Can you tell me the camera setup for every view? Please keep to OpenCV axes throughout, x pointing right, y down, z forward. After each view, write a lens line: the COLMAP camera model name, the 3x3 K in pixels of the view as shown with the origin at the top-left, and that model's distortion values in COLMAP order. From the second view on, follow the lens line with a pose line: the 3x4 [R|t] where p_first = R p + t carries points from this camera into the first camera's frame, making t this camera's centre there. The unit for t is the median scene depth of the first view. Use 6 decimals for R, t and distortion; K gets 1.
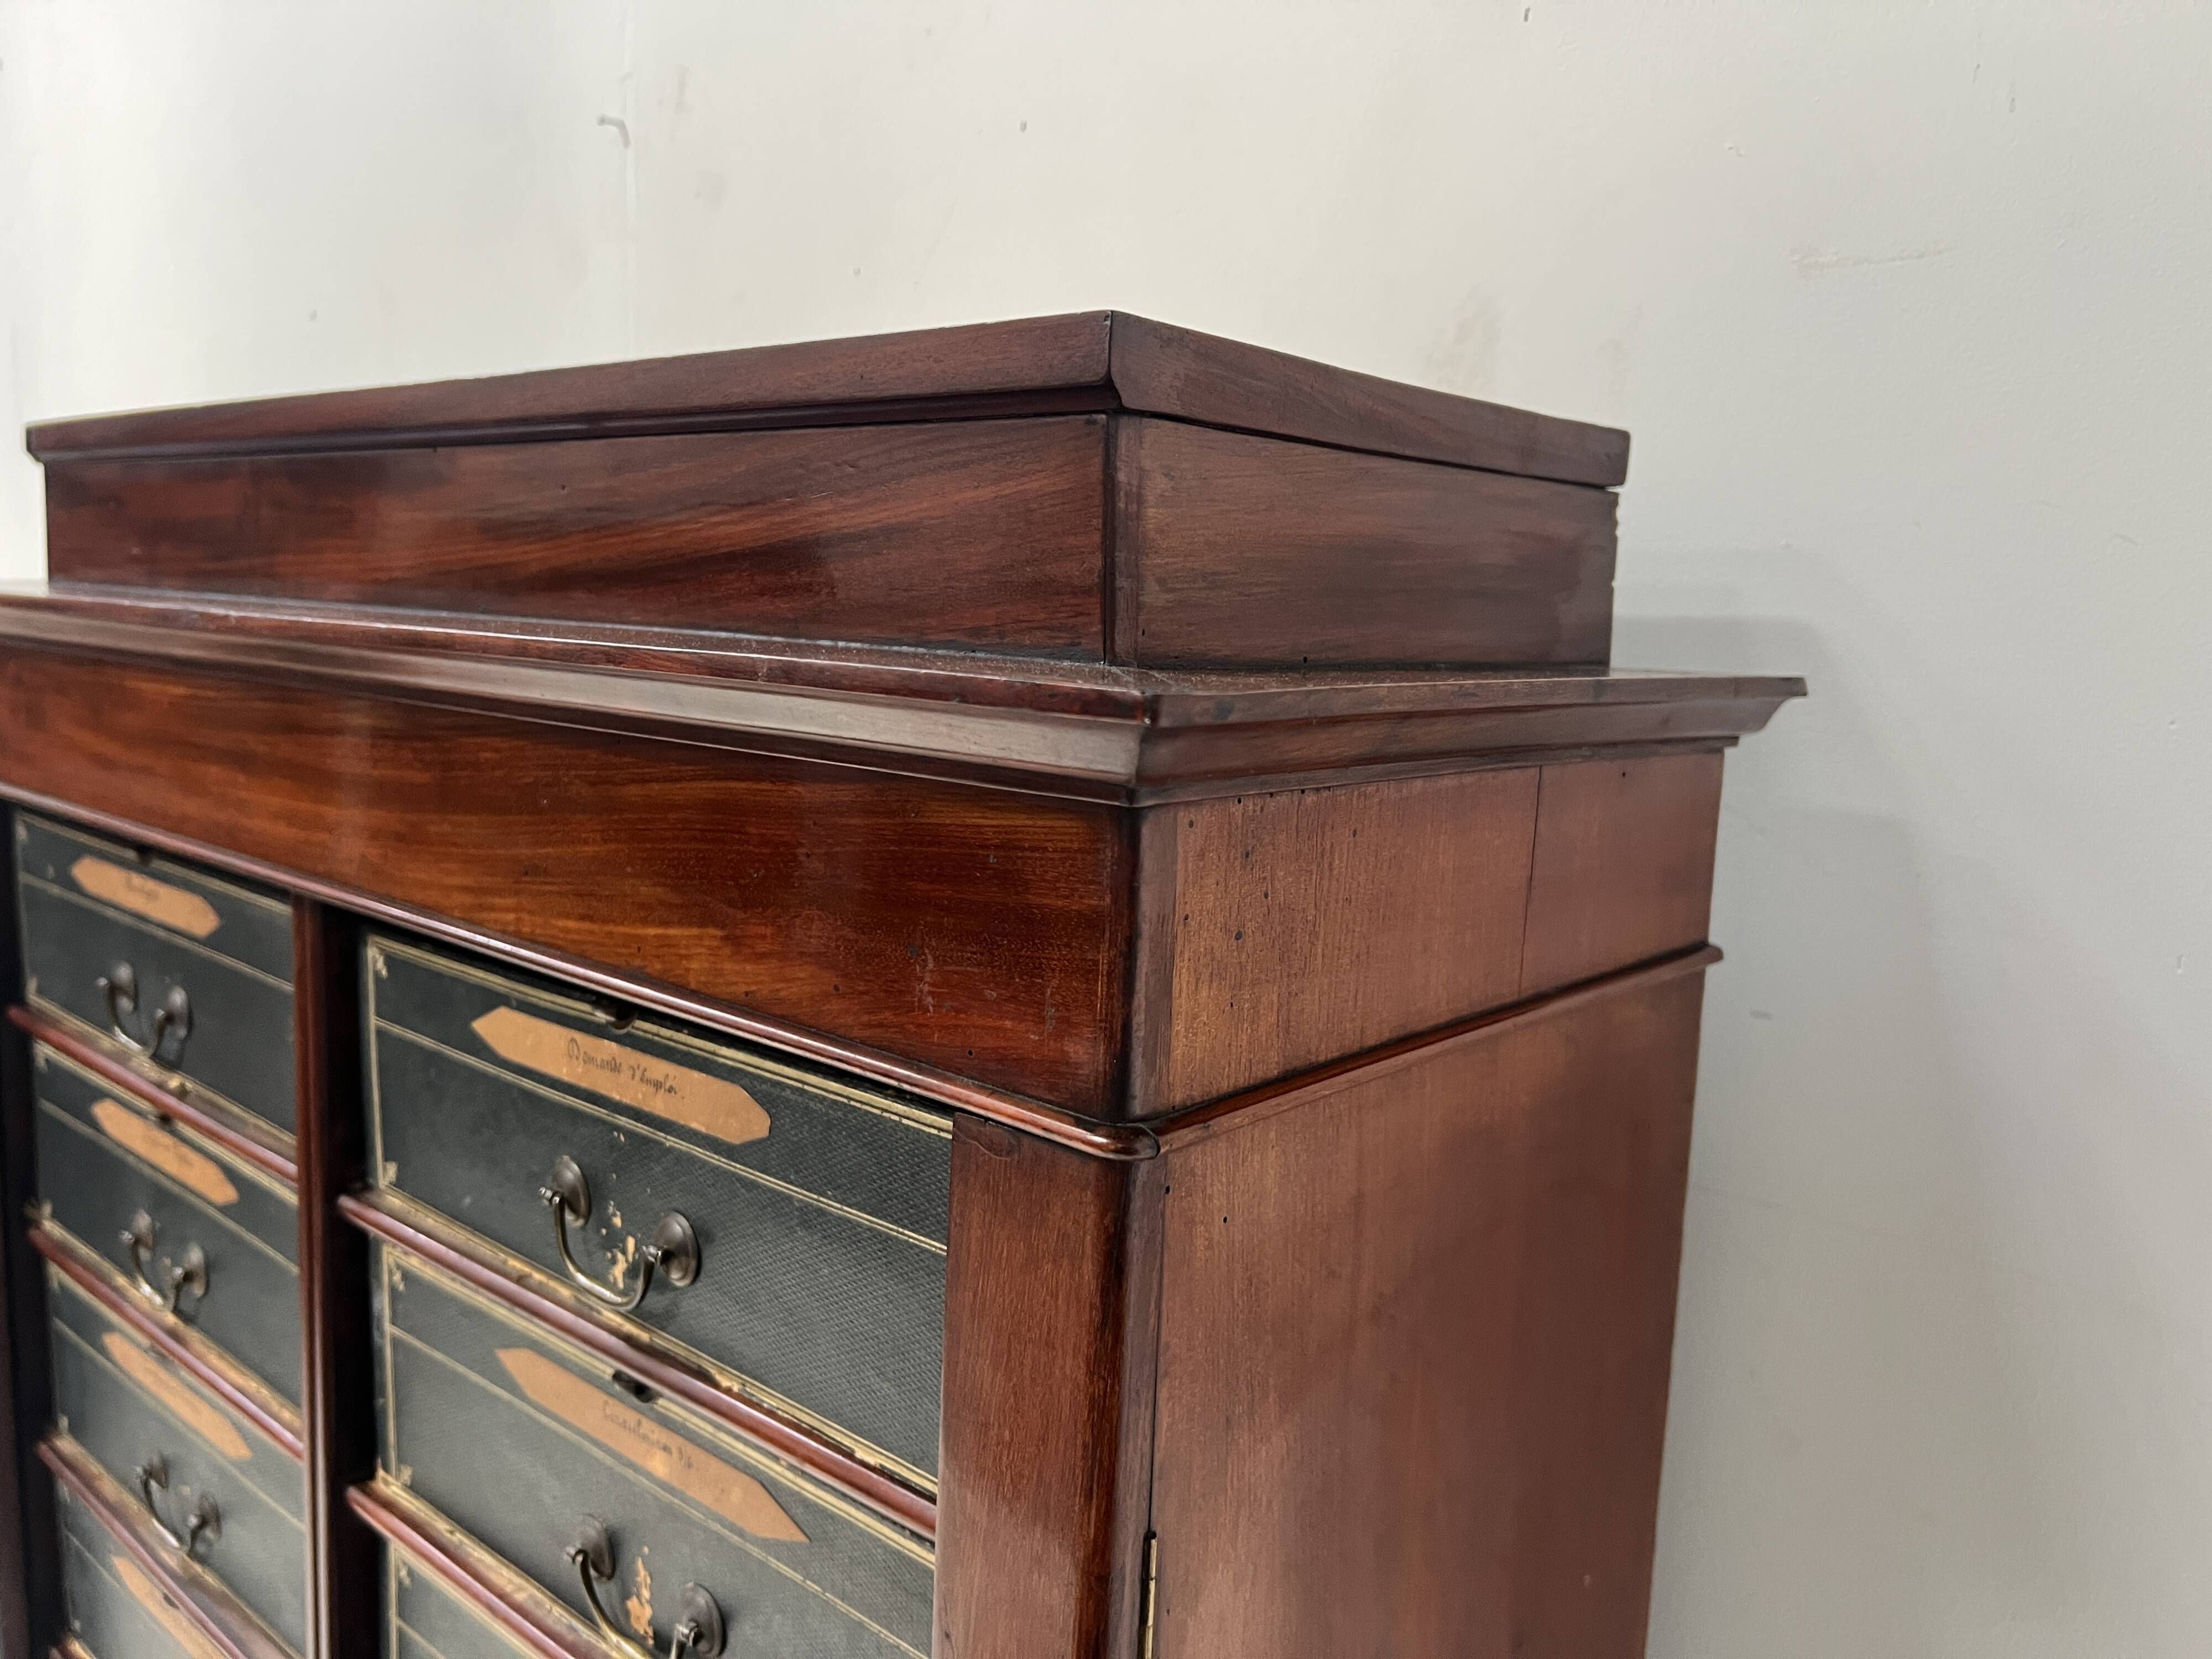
lens RADIAL K [[1685.6, 0, 1126.6], [0, 1685.6, 863.7], [0, 0, 1]] dist [0.040217, -0.045529]
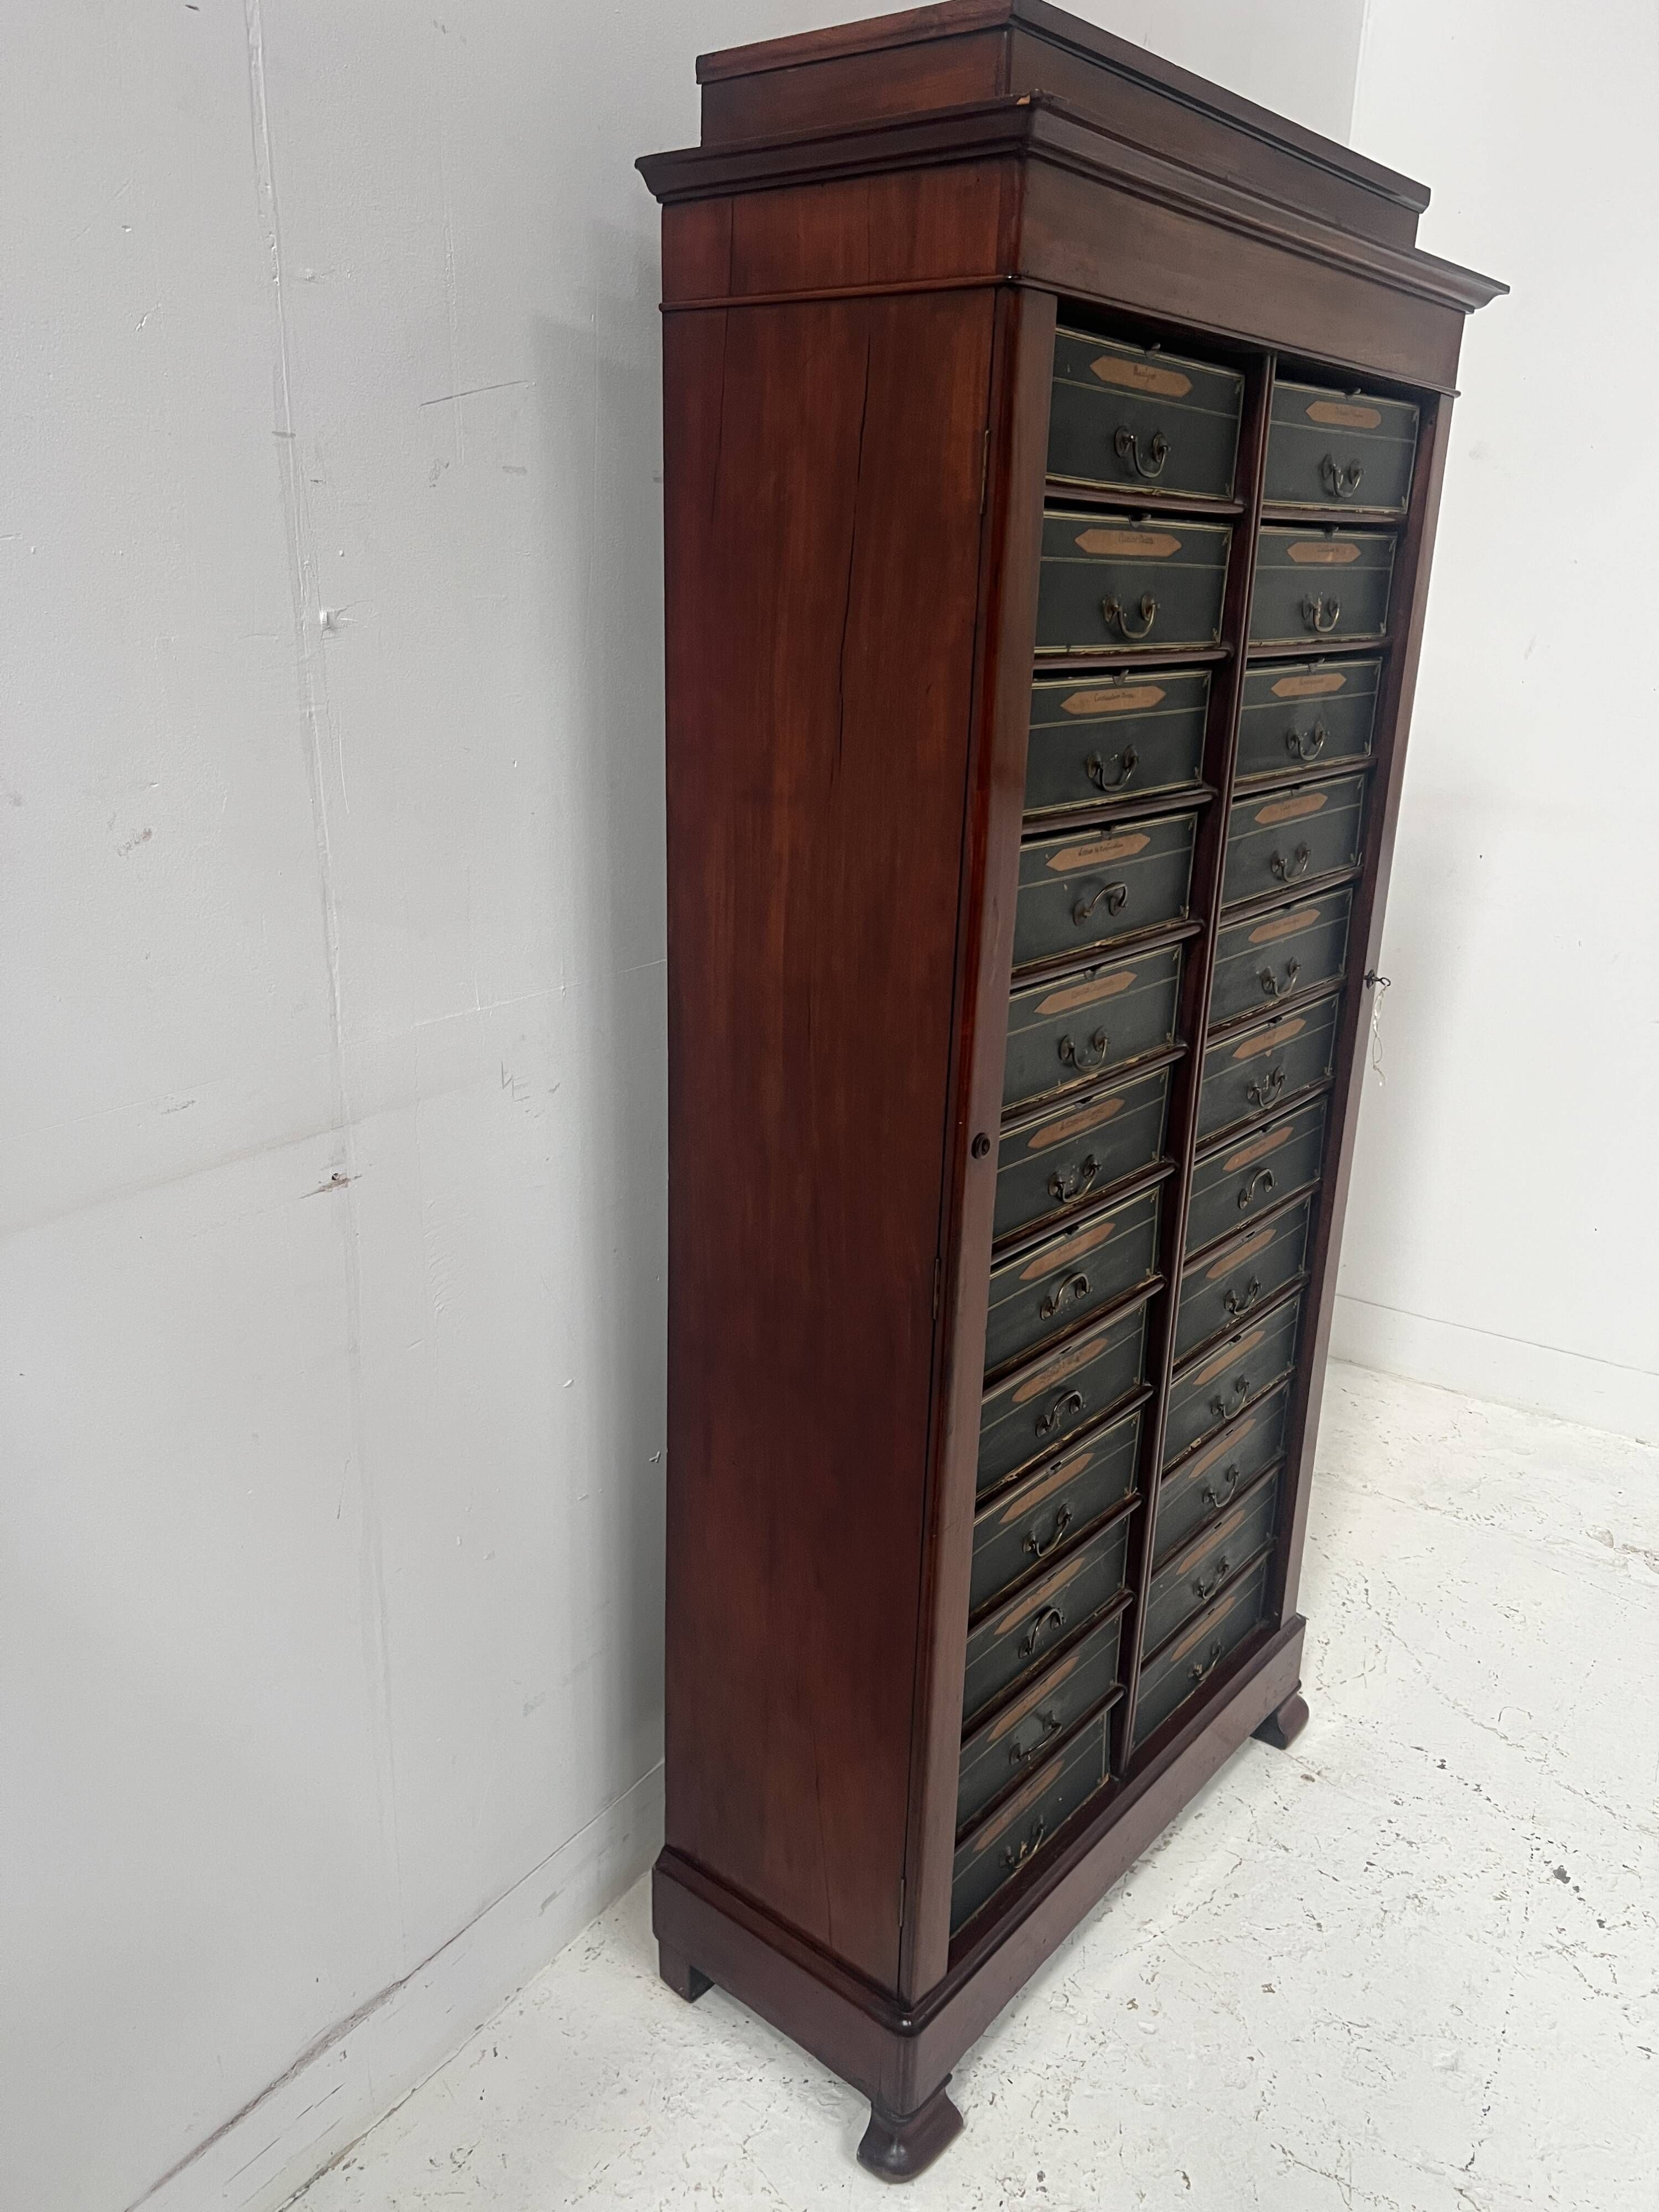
lens RADIAL K [[1664.7, 0, 827.7], [0, 1664.7, 1128.7], [0, 0, 1]] dist [0.044554, -0.052585]
pose [[-0.031791, -0.359643, 0.932548, -3.577712], [0.129498, 0.923673, 0.360635, 0.100092], [-0.991070, 0.132228, 0.017209, 2.063852]]
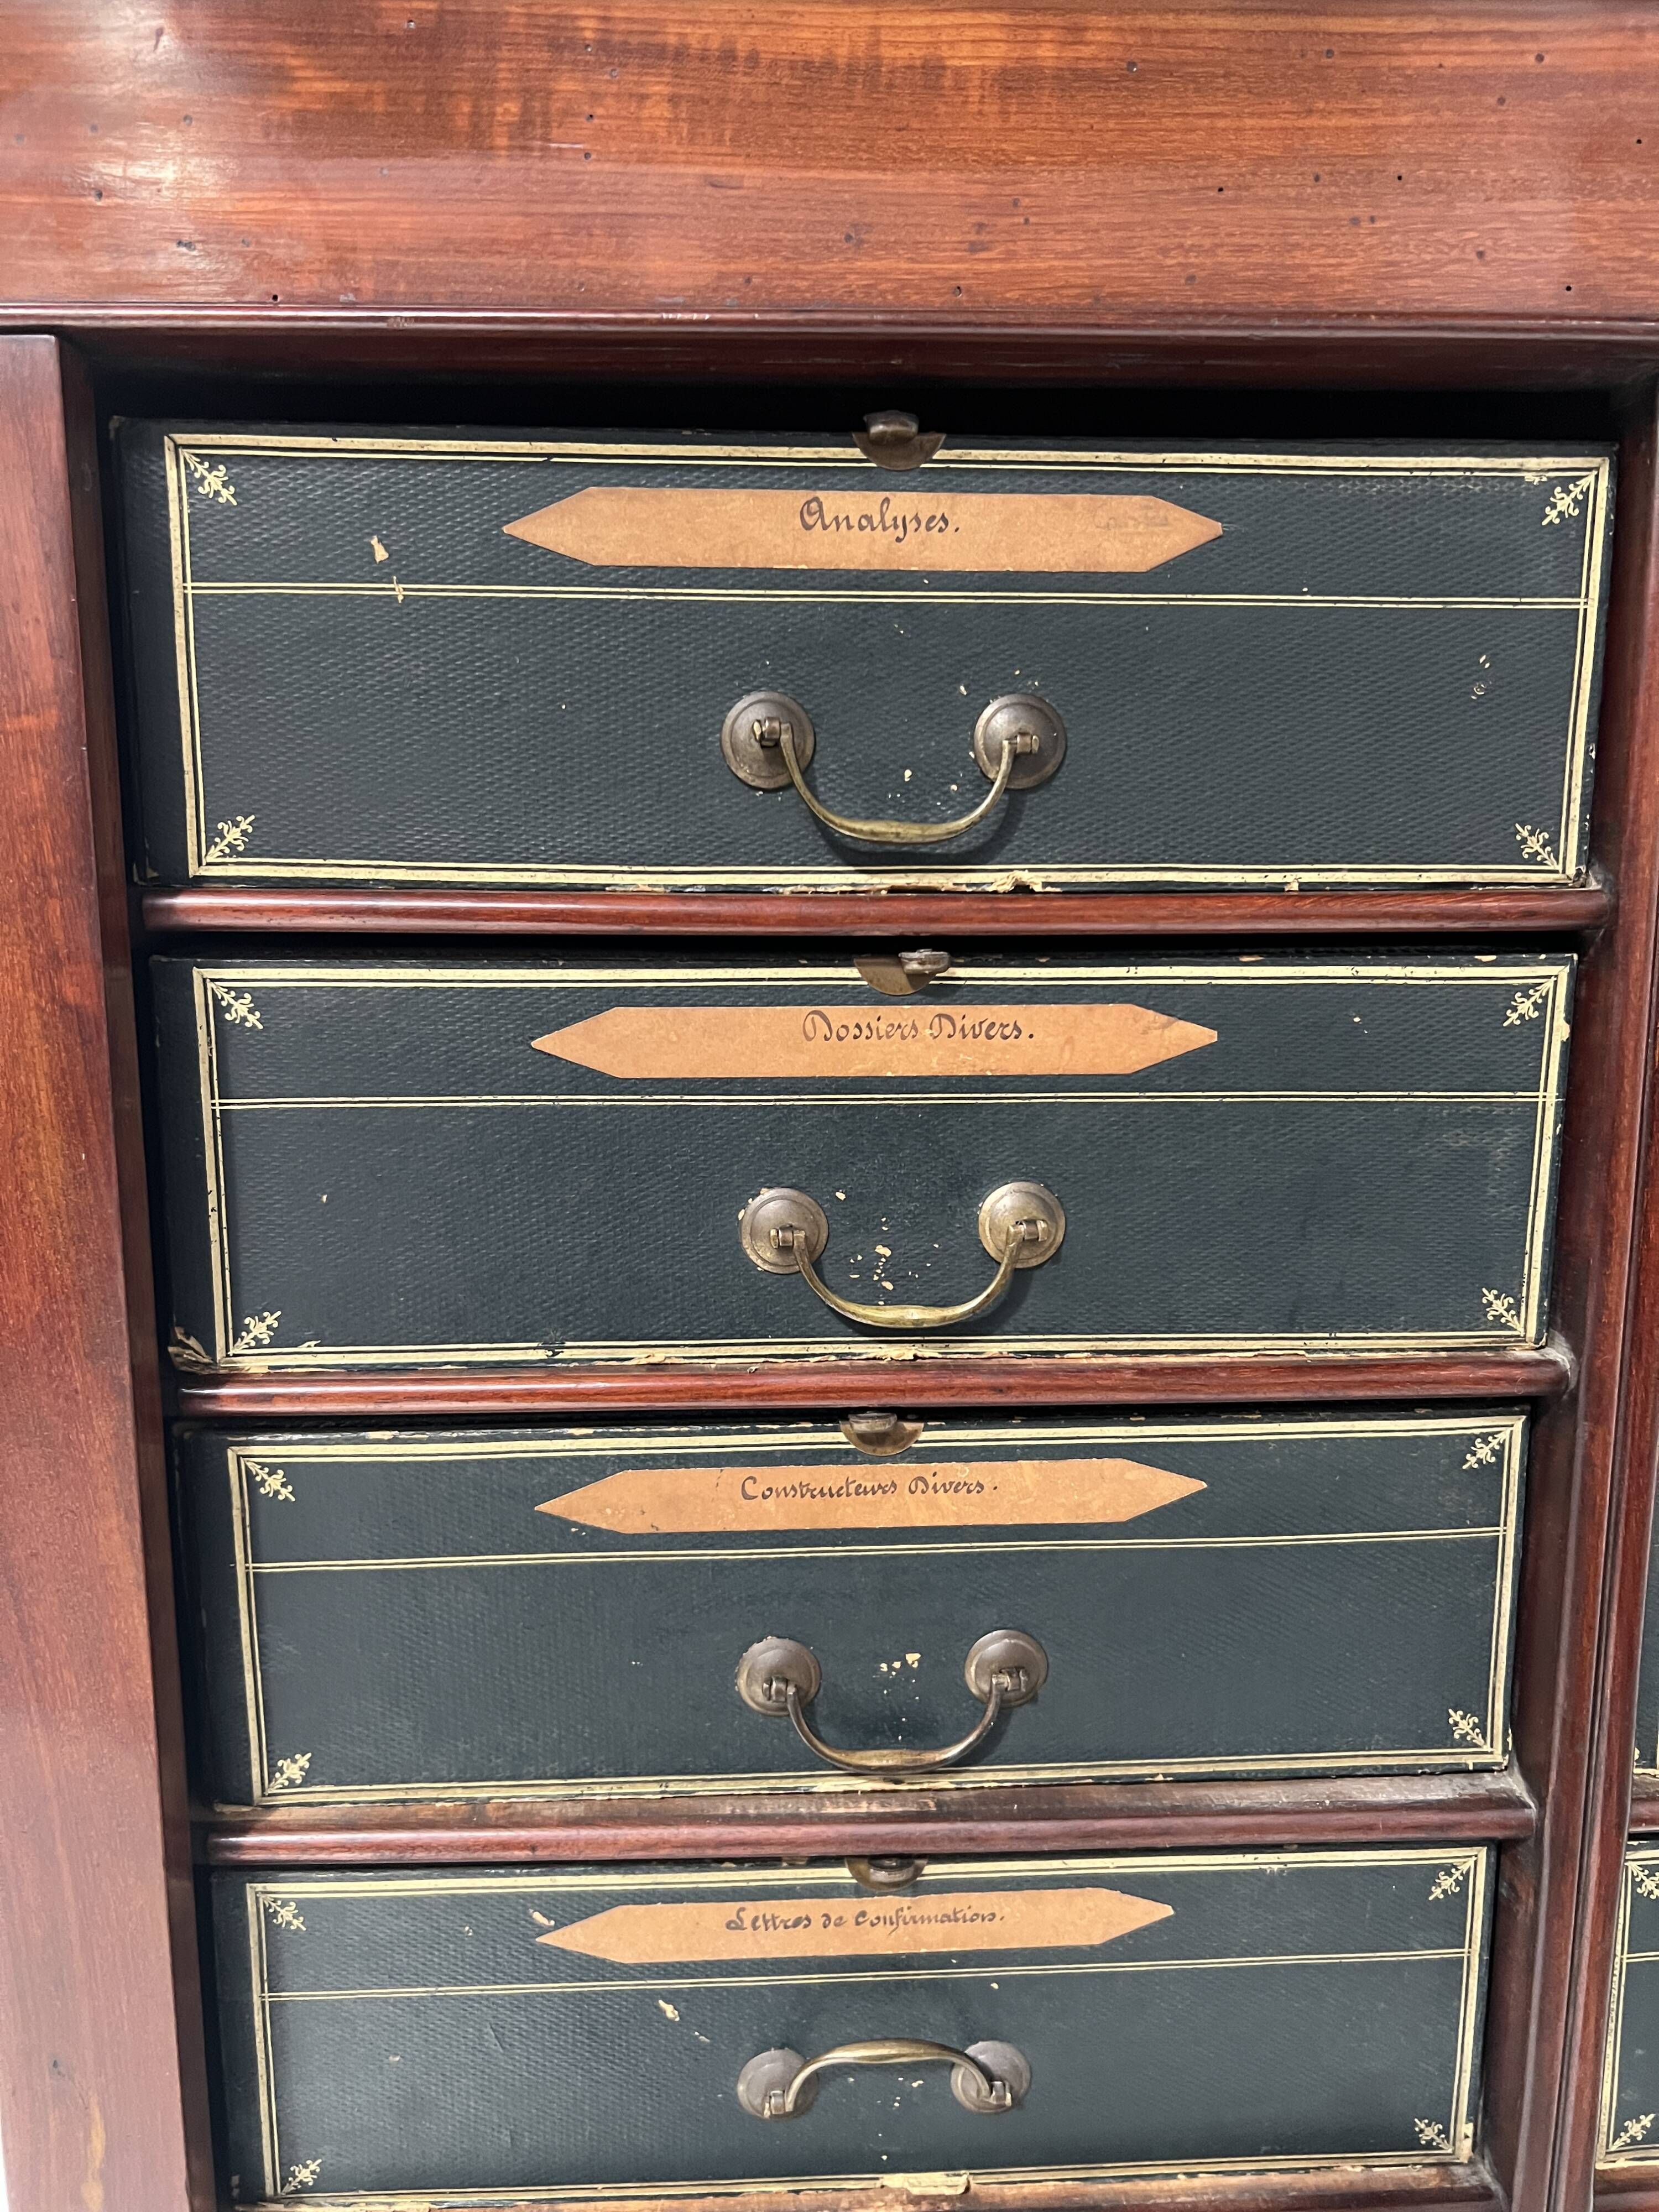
lens RADIAL K [[1668.3, 0, 817.5], [0, 1668.3, 1137.7], [0, 0, 1]] dist [0.043779, -0.052173]
pose [[0.721483, -0.165347, 0.672400, -1.436522], [0.141497, 0.985785, 0.090584, 0.226883], [-0.677820, 0.029788, 0.734624, 0.957304]]
